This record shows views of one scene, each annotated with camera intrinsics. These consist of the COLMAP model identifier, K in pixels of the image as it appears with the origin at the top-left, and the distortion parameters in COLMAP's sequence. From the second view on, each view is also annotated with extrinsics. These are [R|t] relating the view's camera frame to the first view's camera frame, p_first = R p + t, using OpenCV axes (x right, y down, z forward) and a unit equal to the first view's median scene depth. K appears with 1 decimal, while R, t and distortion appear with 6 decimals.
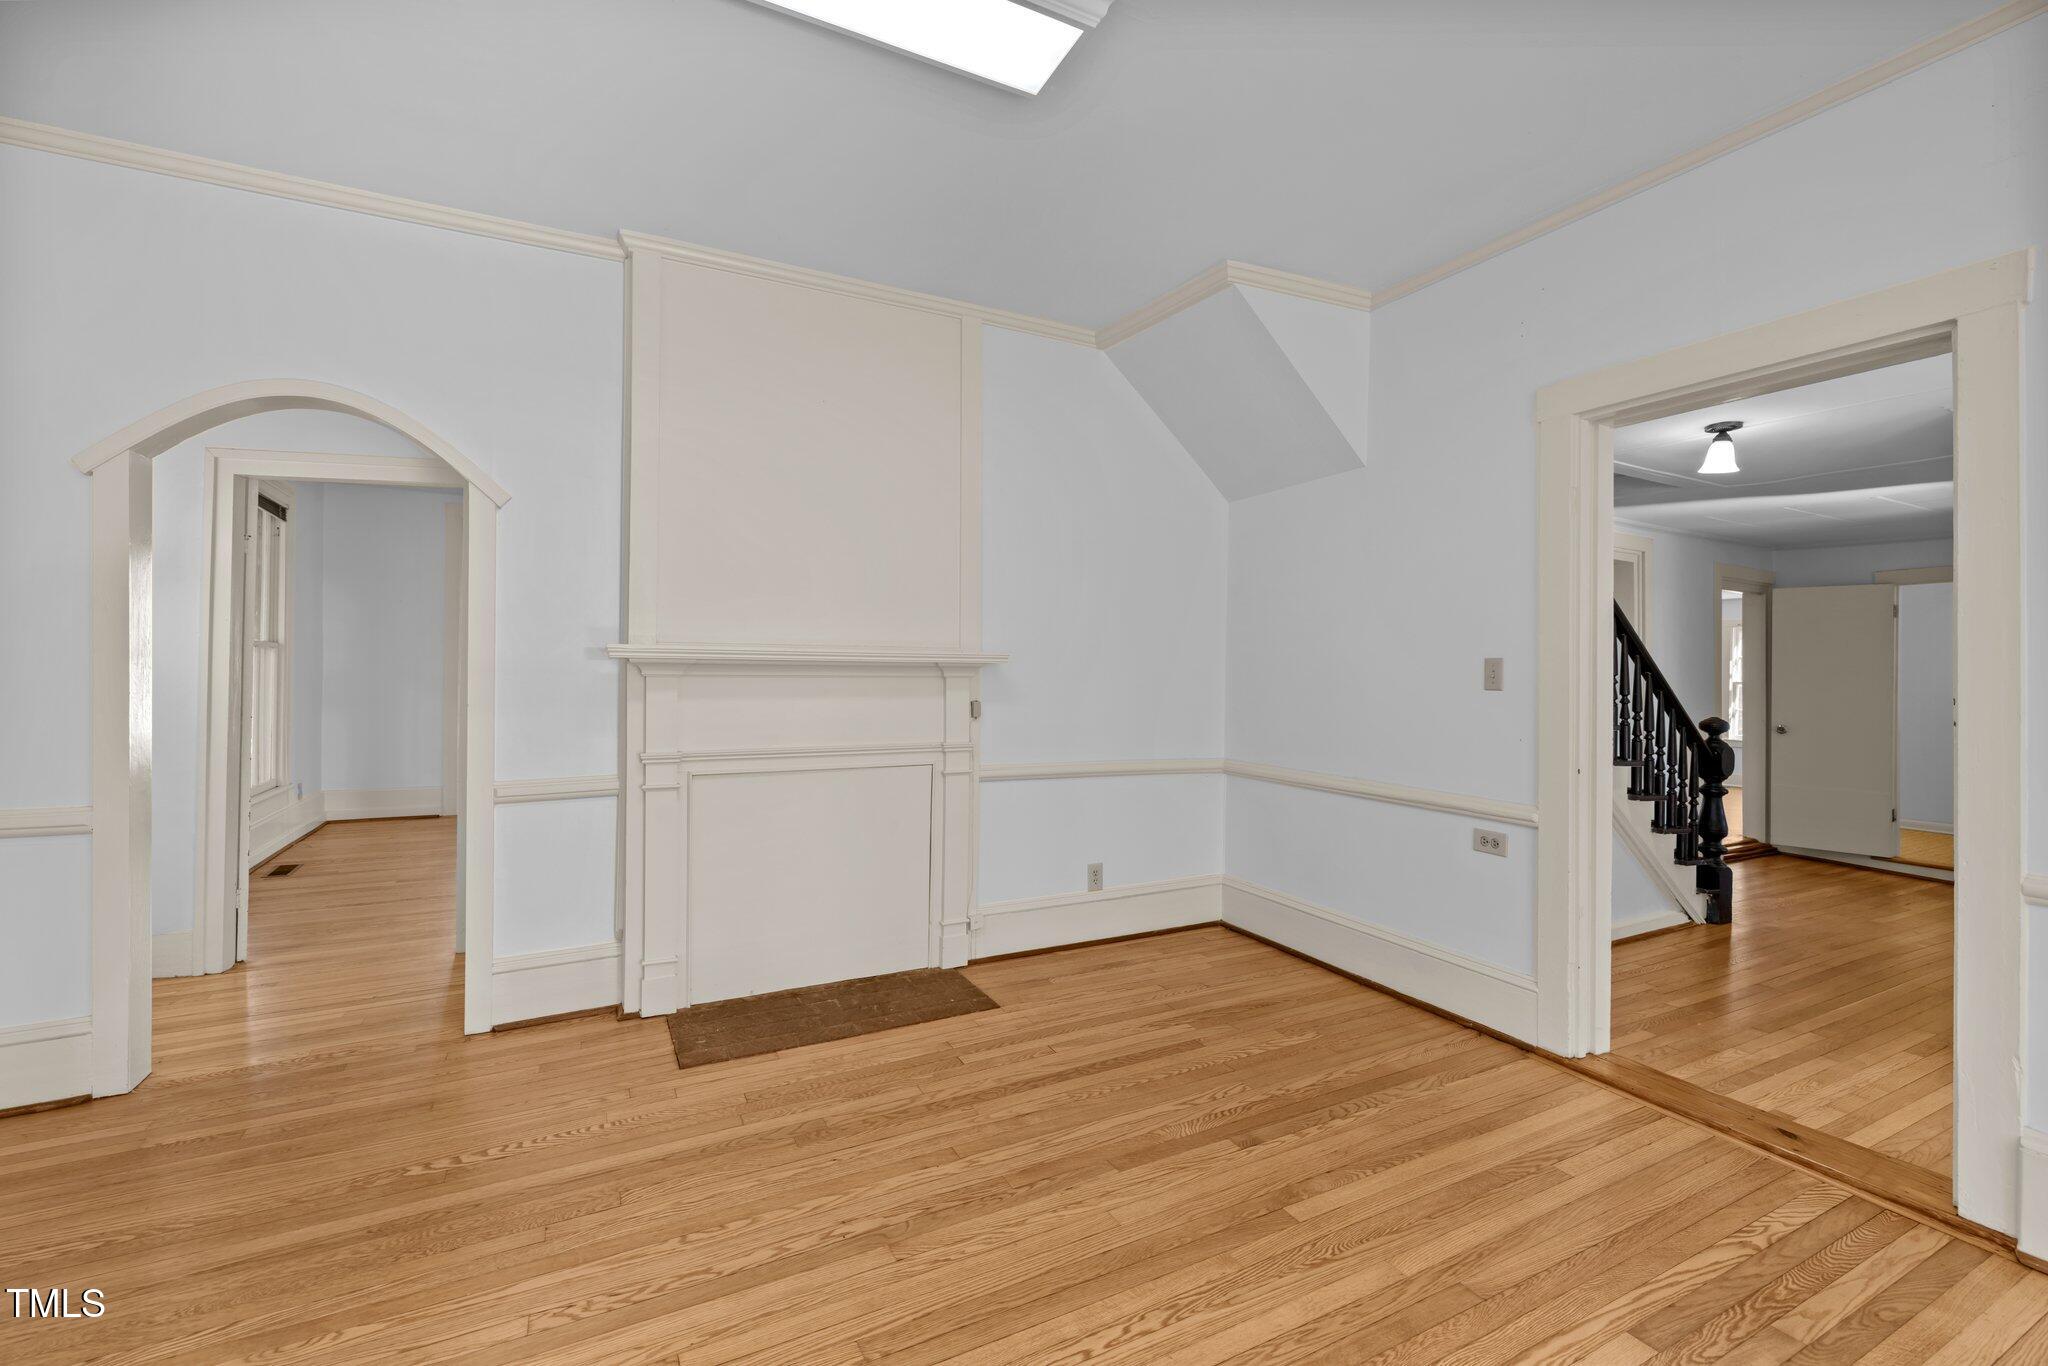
lens RADIAL K [[877.8, 0, 1042.3], [0, 877.8, 681.9], [0, 0, 1]] dist [-0.000743, -0.000017]
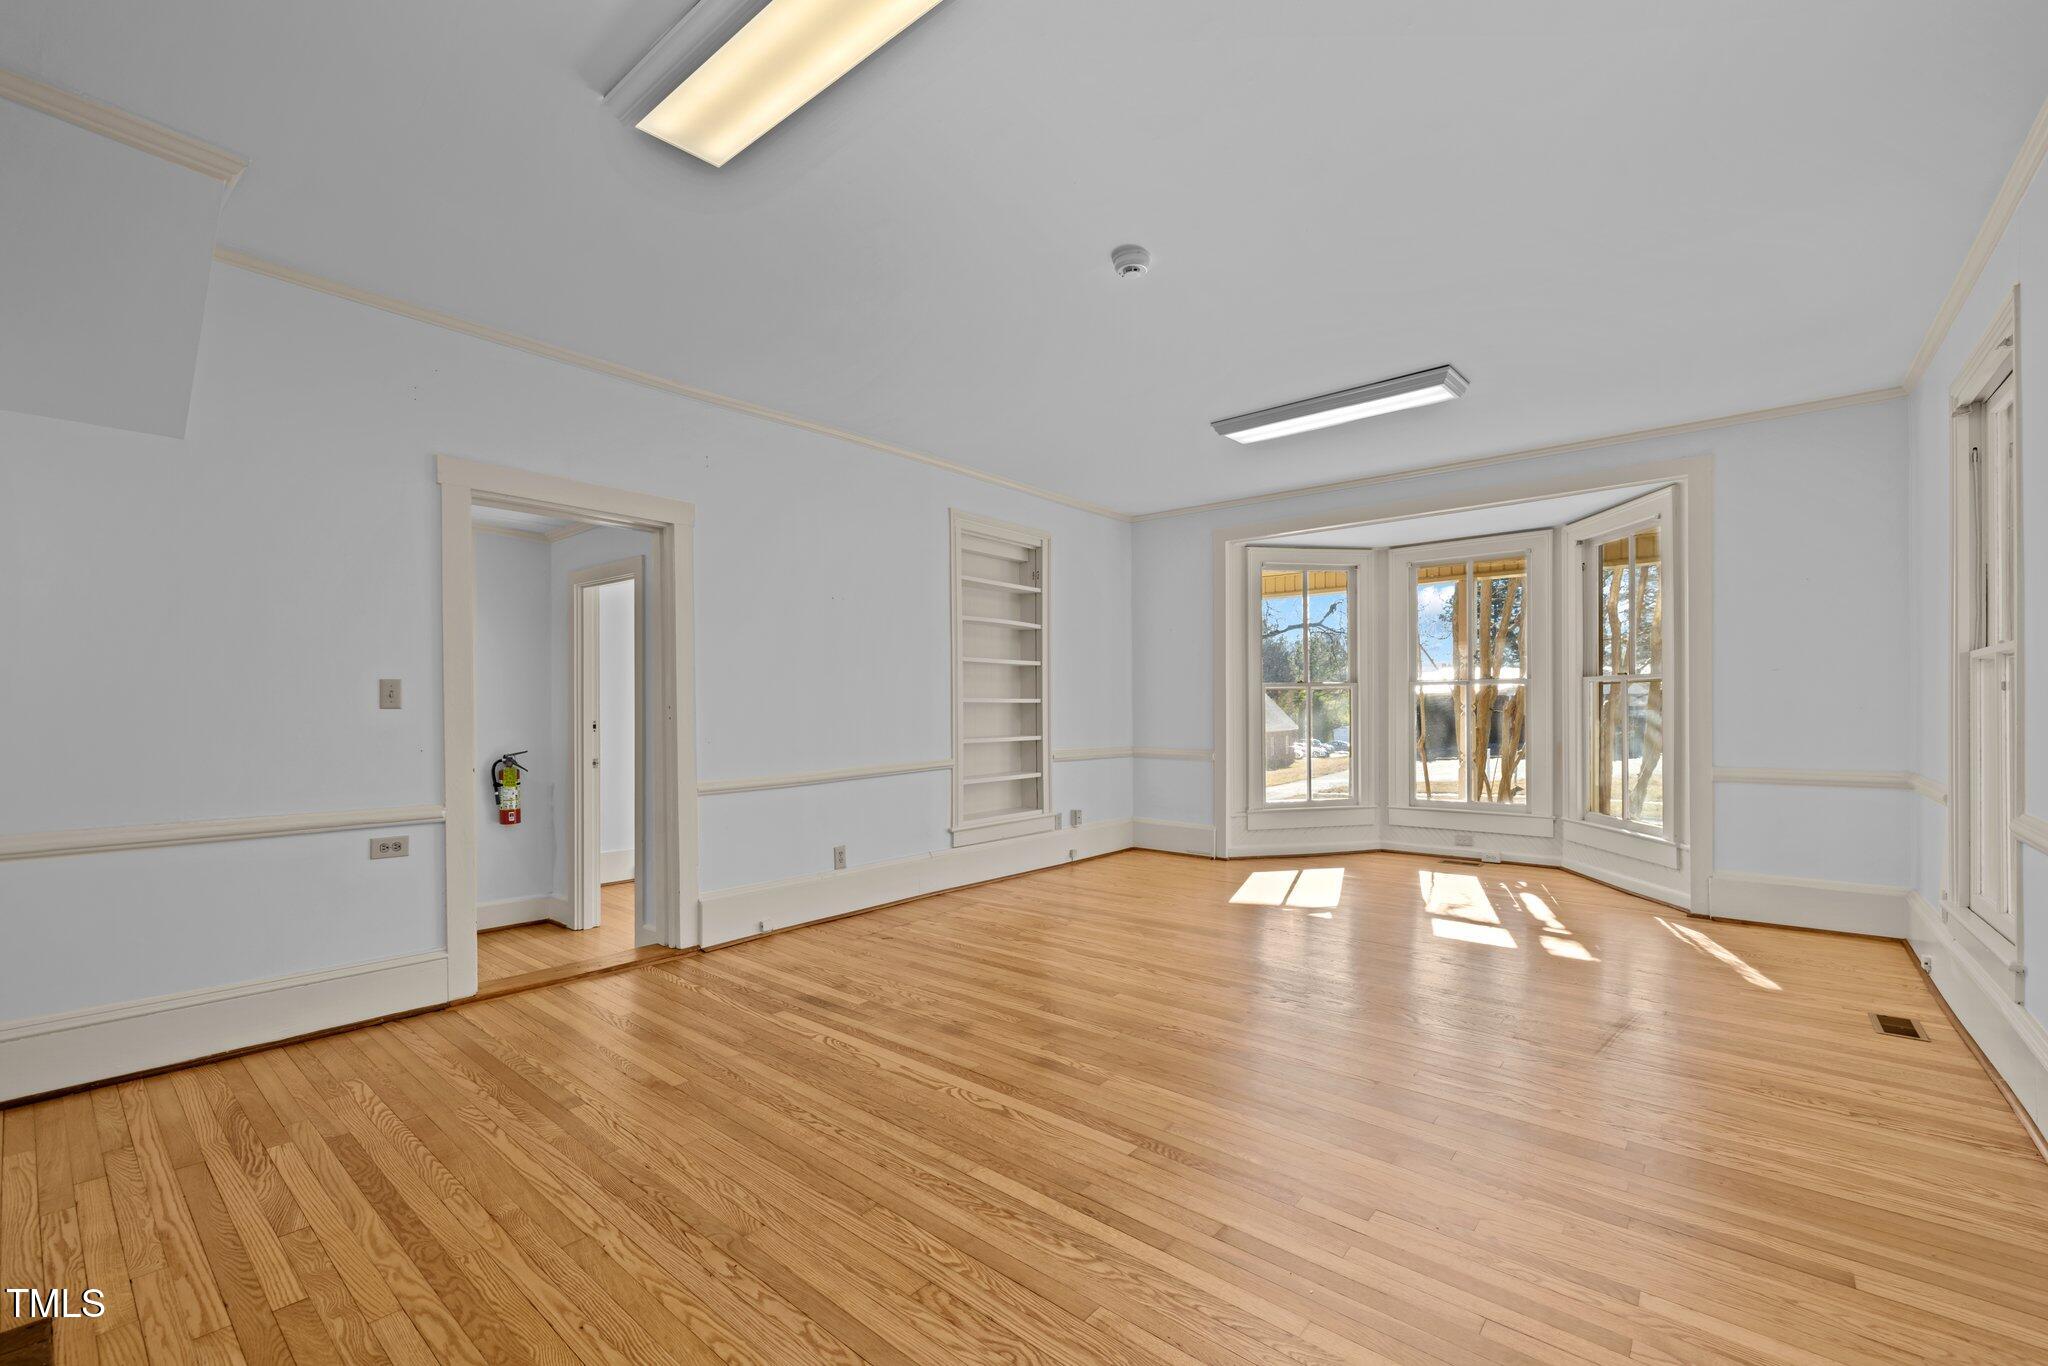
lens RADIAL K [[877.8, 0, 1017.8], [0, 877.8, 697.0], [0, 0, 1]] dist [-0.000743, -0.000017]
pose [[-0.382709, -0.001968, 0.923867, -0.950076], [0.010850, 0.999919, 0.006625, -0.004687], [-0.923805, 0.012559, -0.382657, 0.816683]]
